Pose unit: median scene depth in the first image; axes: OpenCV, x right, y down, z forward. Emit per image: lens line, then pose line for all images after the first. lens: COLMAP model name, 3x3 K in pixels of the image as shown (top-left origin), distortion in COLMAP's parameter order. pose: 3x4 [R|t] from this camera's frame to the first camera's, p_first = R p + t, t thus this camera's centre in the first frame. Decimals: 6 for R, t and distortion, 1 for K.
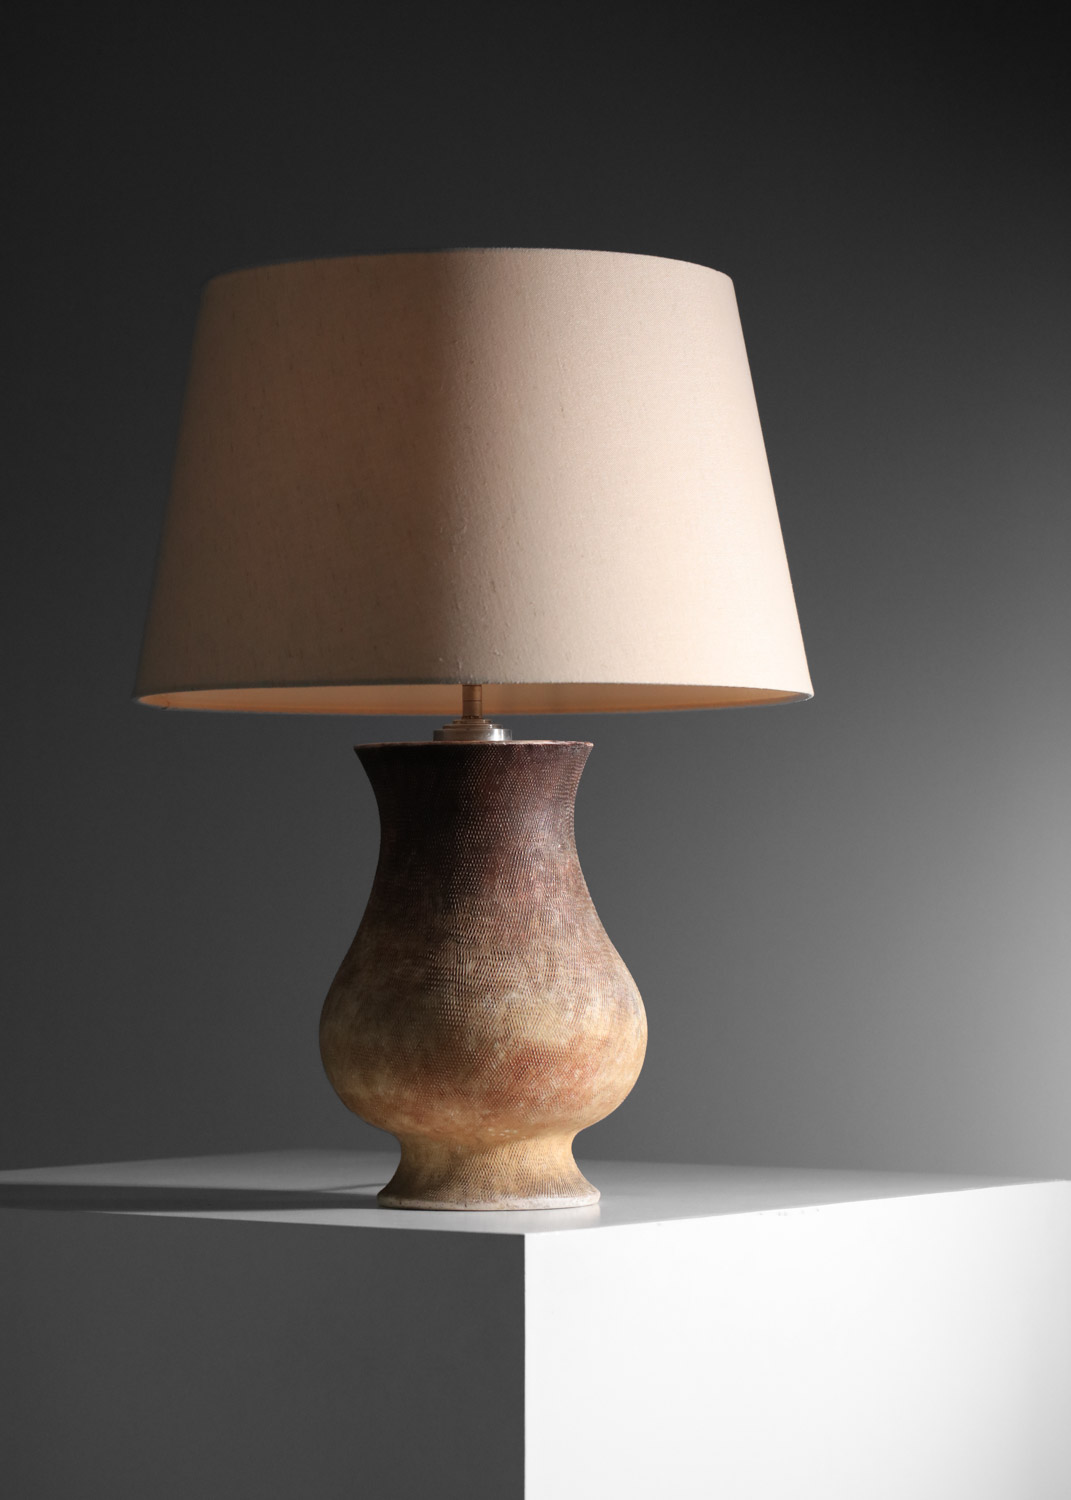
lens RADIAL K [[4929.6, 0, 535.5], [0, 4929.6, 750.0], [0, 0, 1]] dist [-0.006874, 0.204808]
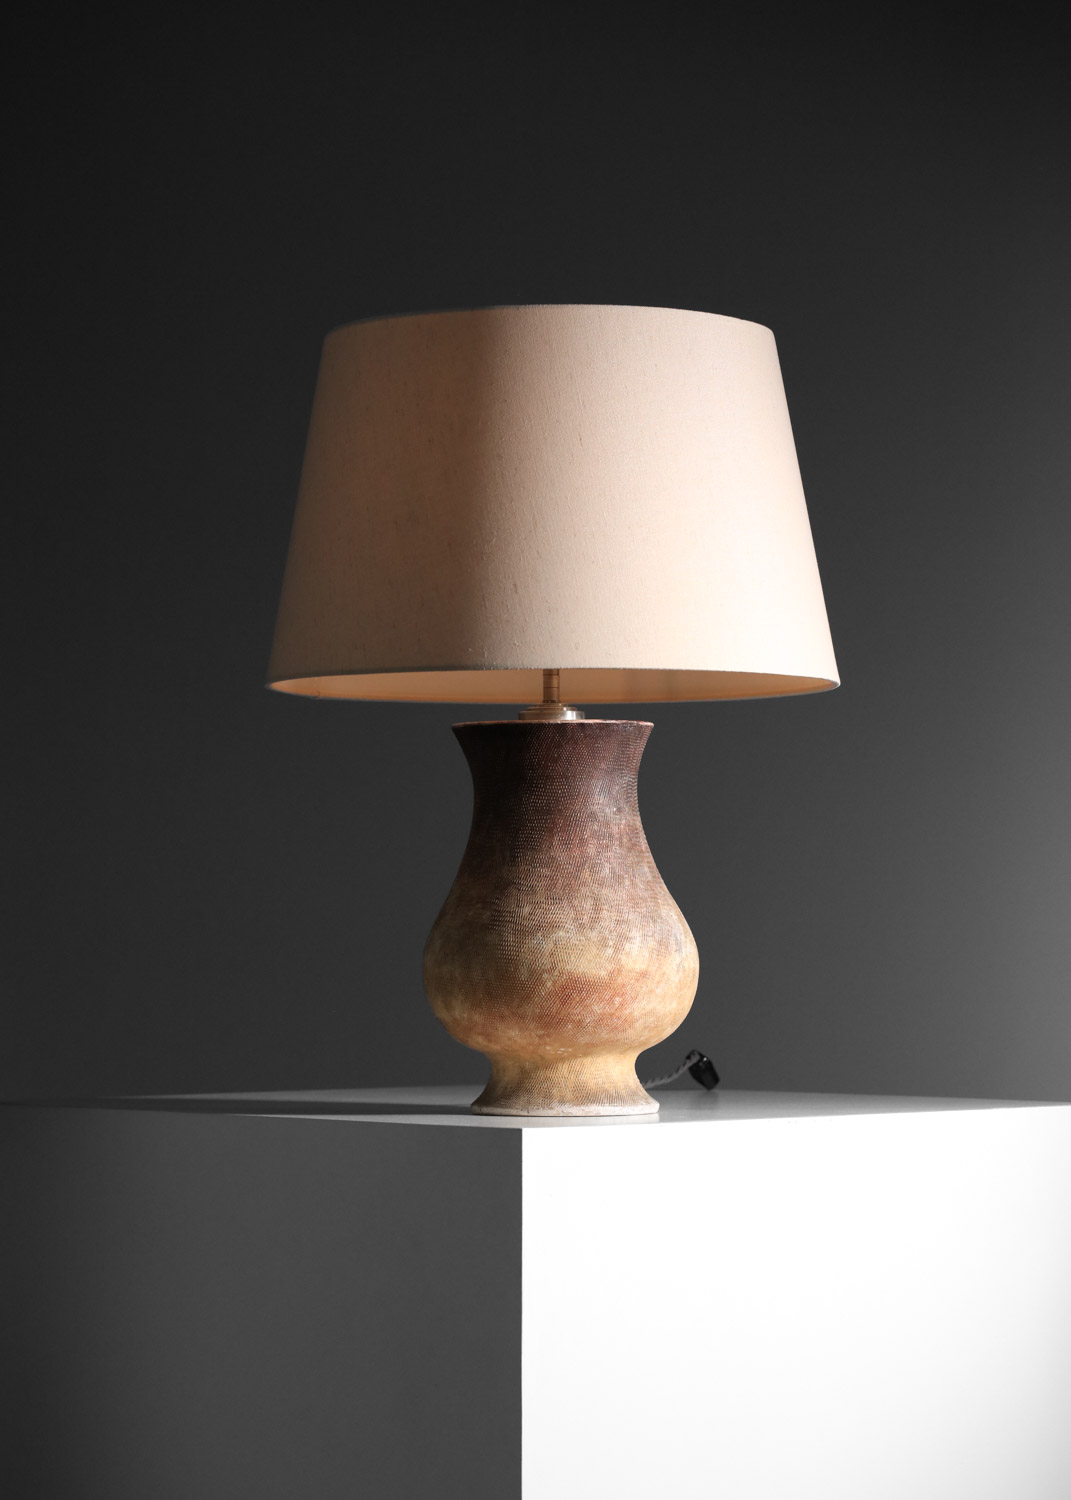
lens RADIAL K [[4929.6, 0, 535.5], [0, 4929.6, 750.0], [0, 0, 1]] dist [-0.006874, 0.204808]
pose [[0.977419, -0.005452, -0.211240, 0.238527], [0.003161, 0.999932, -0.011183, 0.018632], [0.211287, 0.010263, 0.977370, -0.159836]]
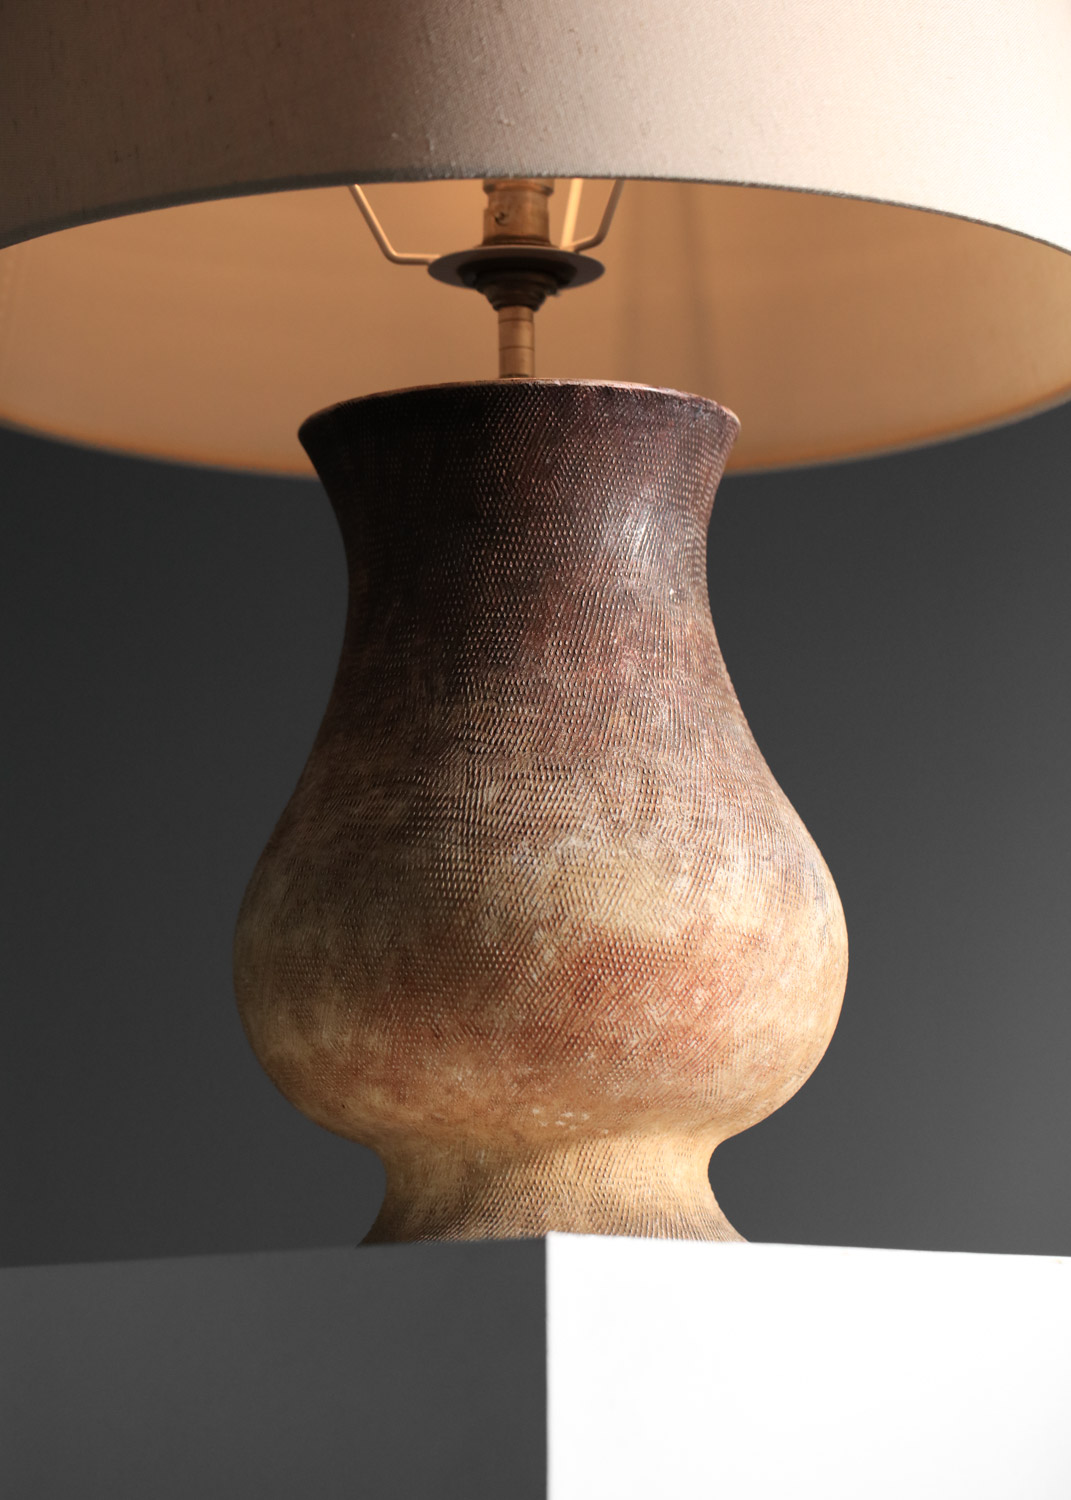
lens RADIAL K [[4929.6, 0, 535.5], [0, 4929.6, 750.0], [0, 0, 1]] dist [-0.006874, 0.204808]
pose [[0.995155, -0.019787, -0.096305, 0.041600], [0.006905, 0.991187, -0.132292, 0.108011], [0.098074, 0.130986, 0.986521, 0.481256]]
